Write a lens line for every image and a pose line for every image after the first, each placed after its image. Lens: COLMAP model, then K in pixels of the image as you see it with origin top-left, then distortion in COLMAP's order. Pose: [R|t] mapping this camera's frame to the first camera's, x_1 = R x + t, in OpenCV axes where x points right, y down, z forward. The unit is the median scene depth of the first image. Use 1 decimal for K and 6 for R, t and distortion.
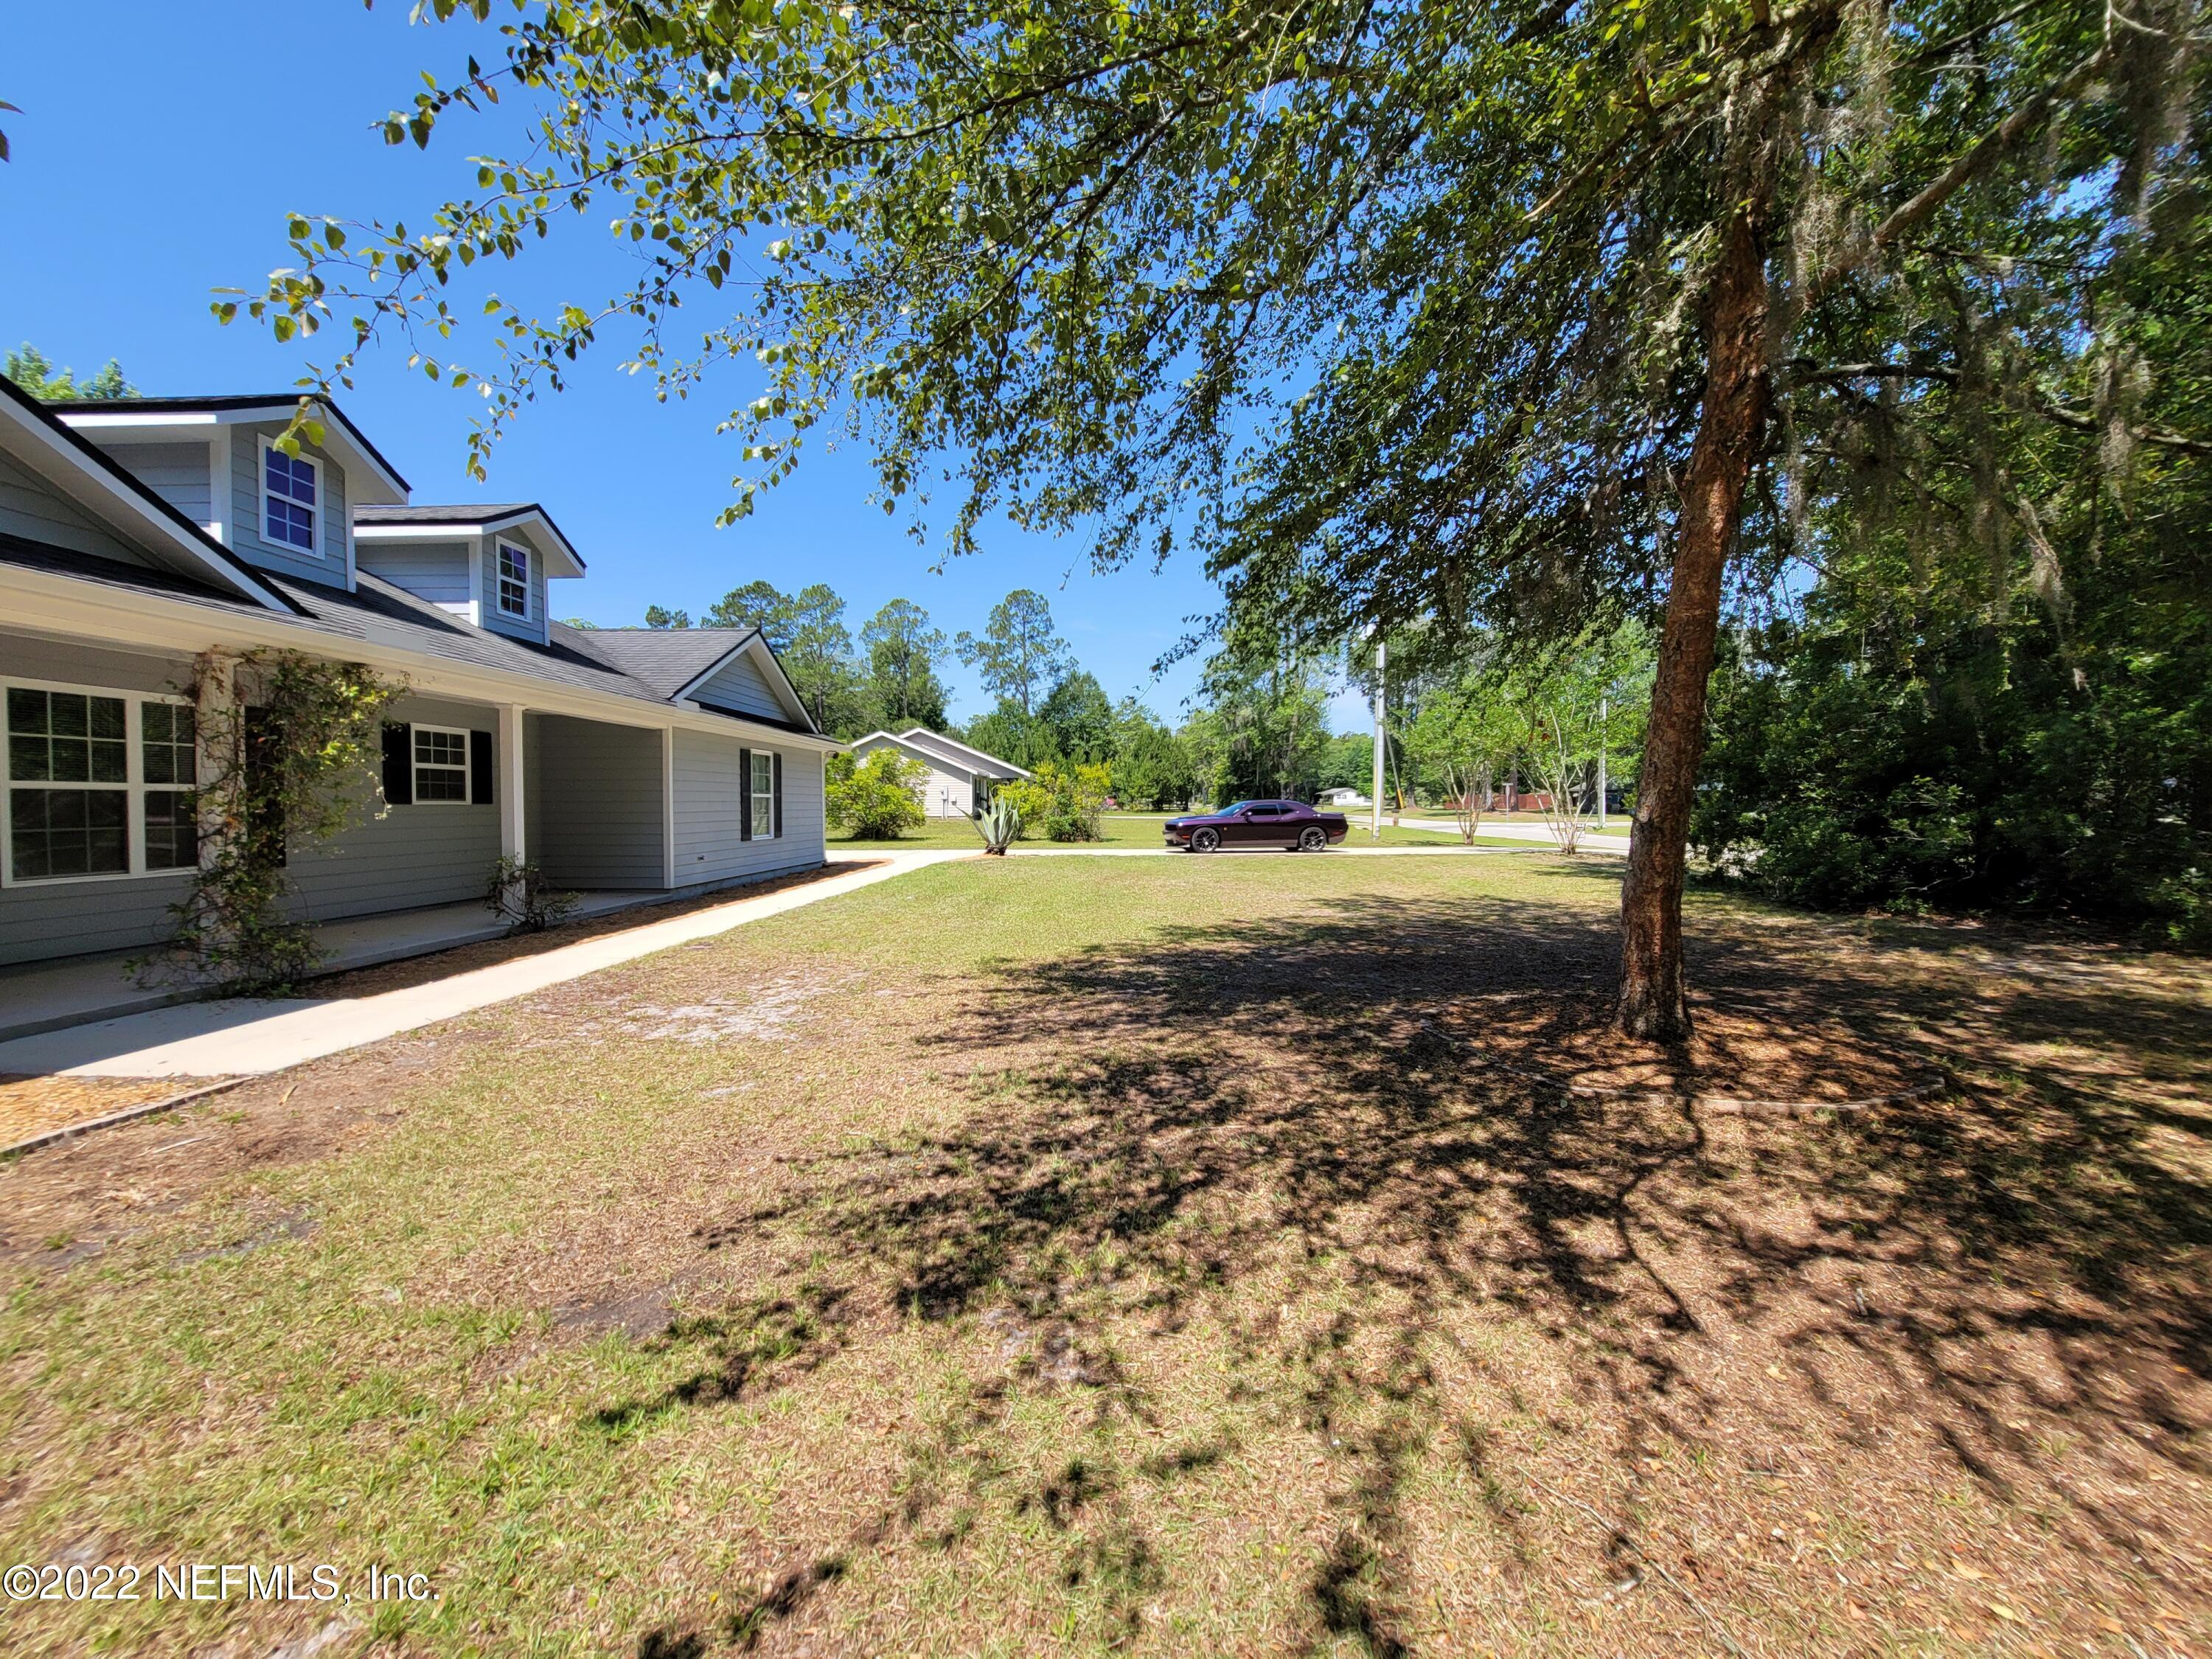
lens RADIAL K [[908.4, 0, 1094.4], [0, 908.4, 829.0], [0, 0, 1]] dist [-0.001775, -0.000372]
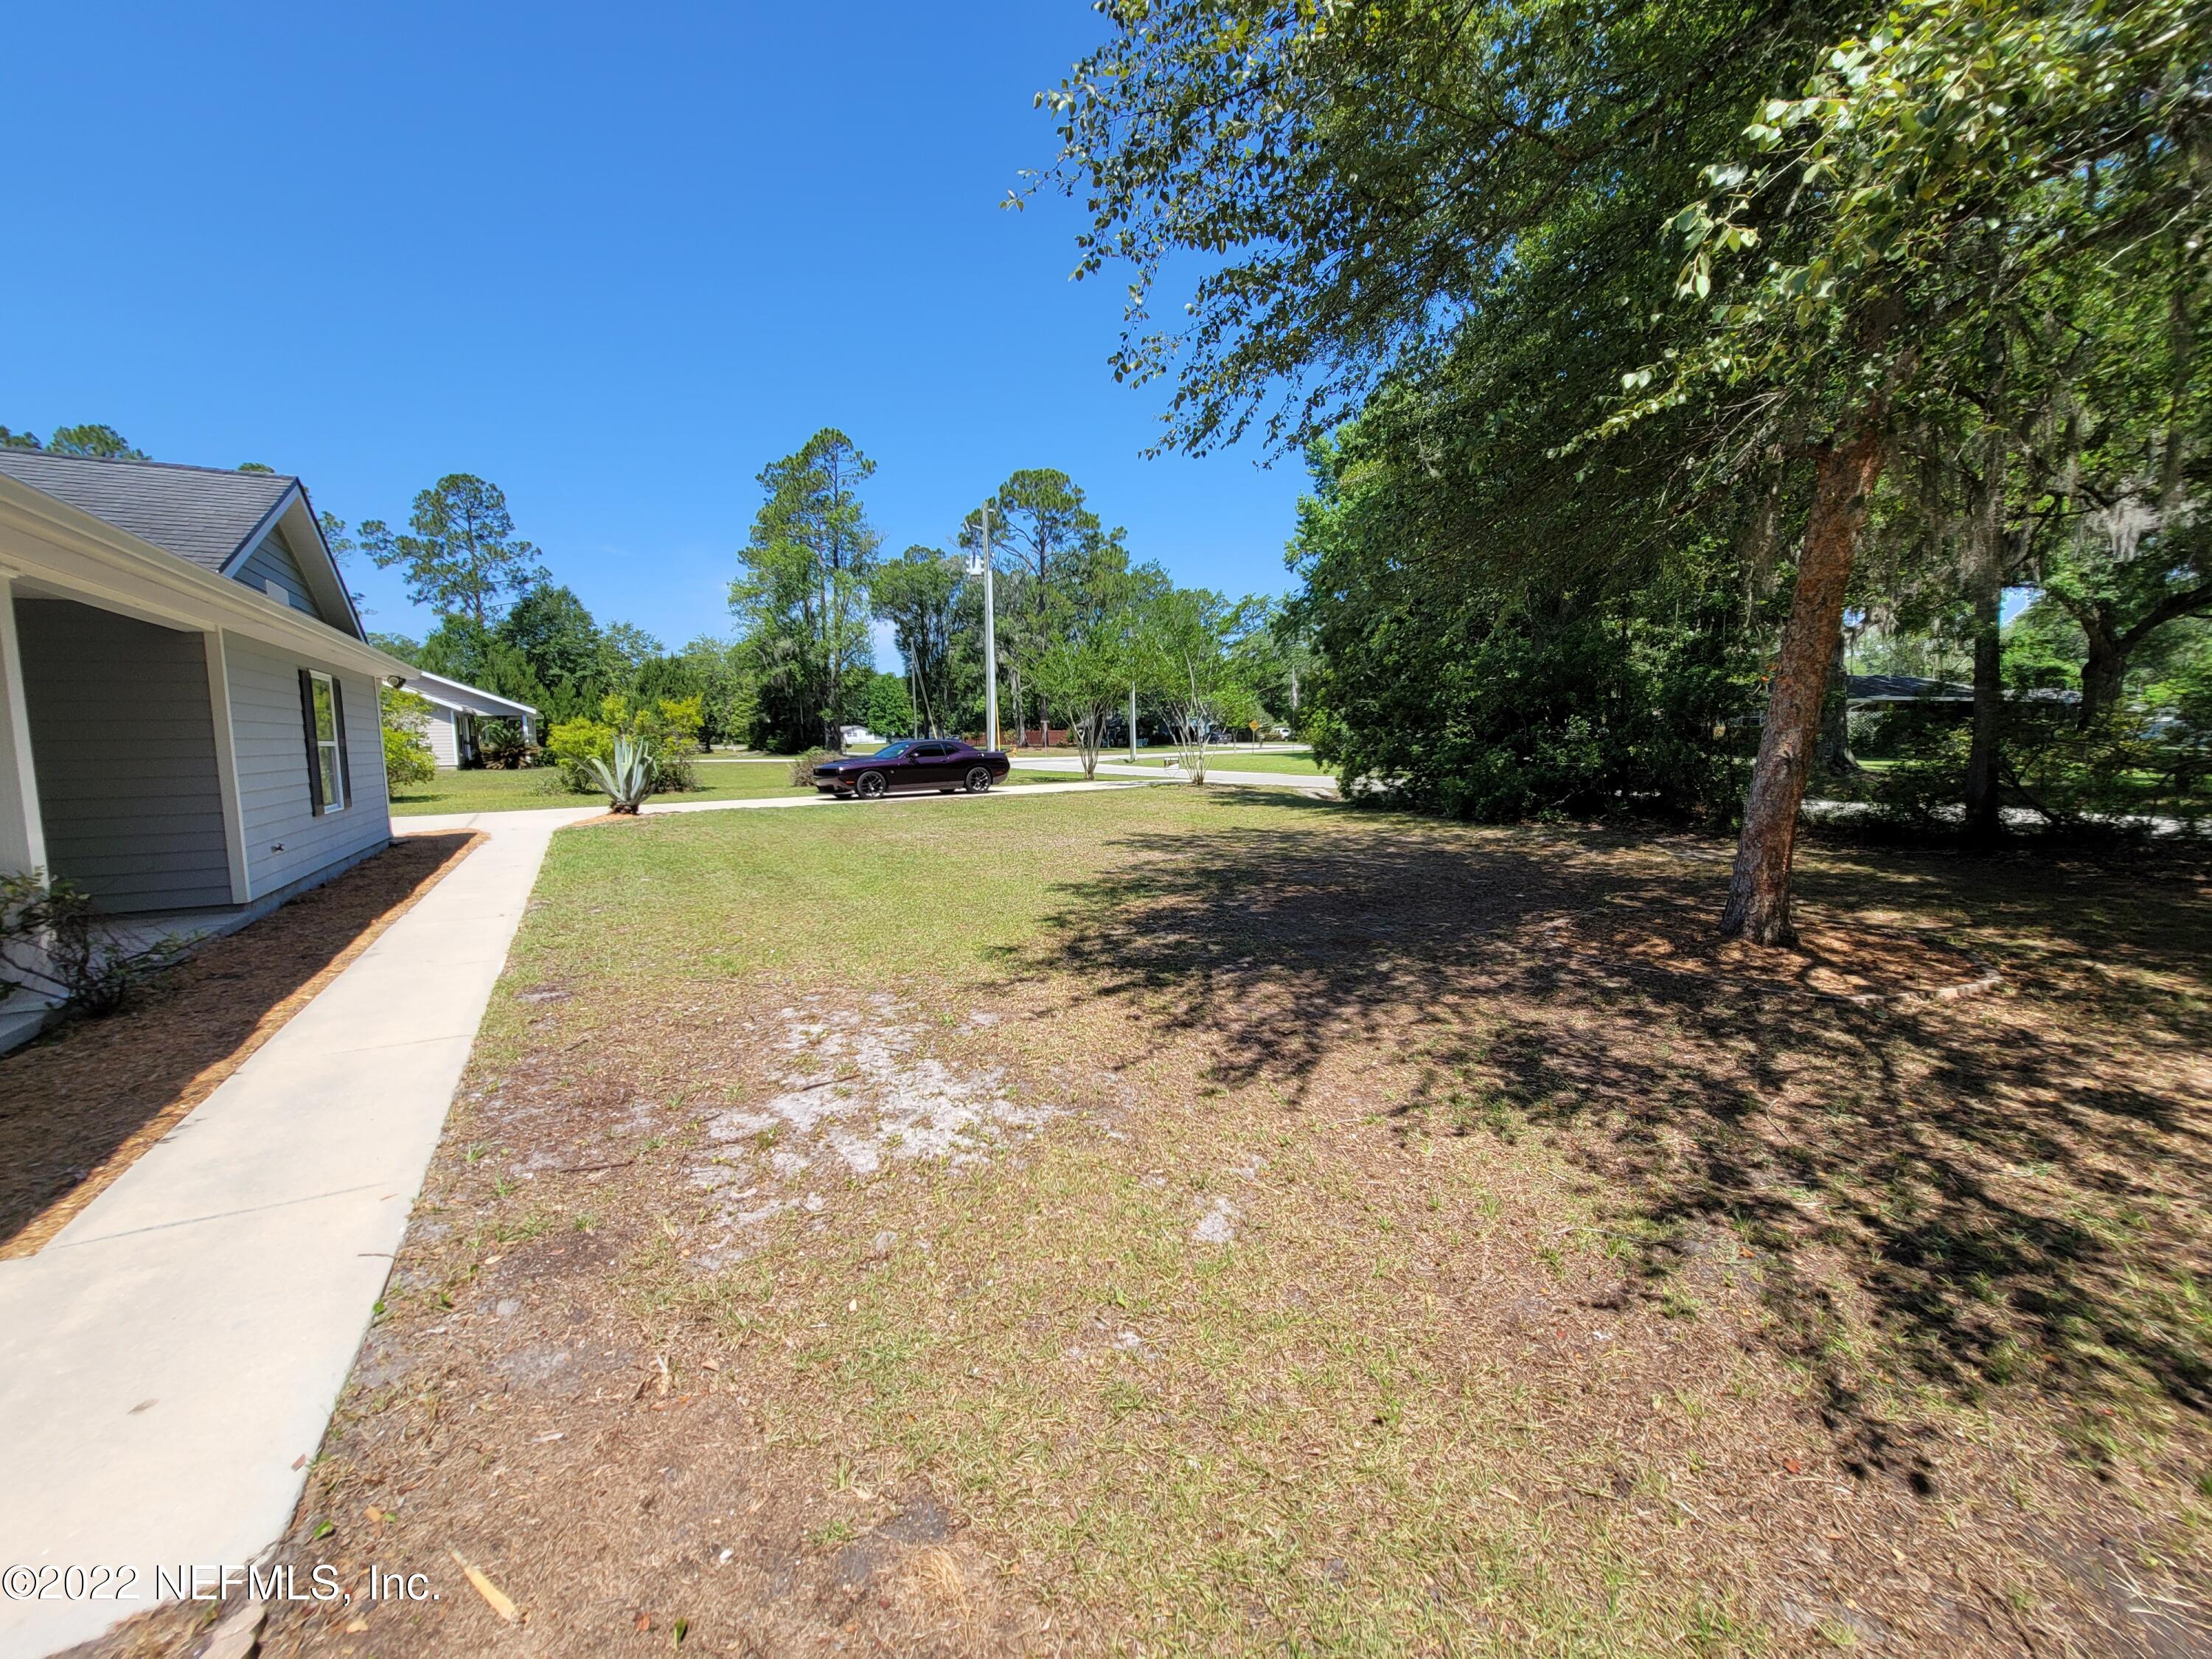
lens RADIAL K [[908.4, 0, 1110.4], [0, 908.4, 828.3], [0, 0, 1]] dist [-0.001775, -0.000372]
pose [[0.848781, -0.063968, 0.524860, -0.441637], [0.028370, 0.996735, 0.075601, -0.018811], [-0.527982, -0.049279, 0.847824, 0.293631]]
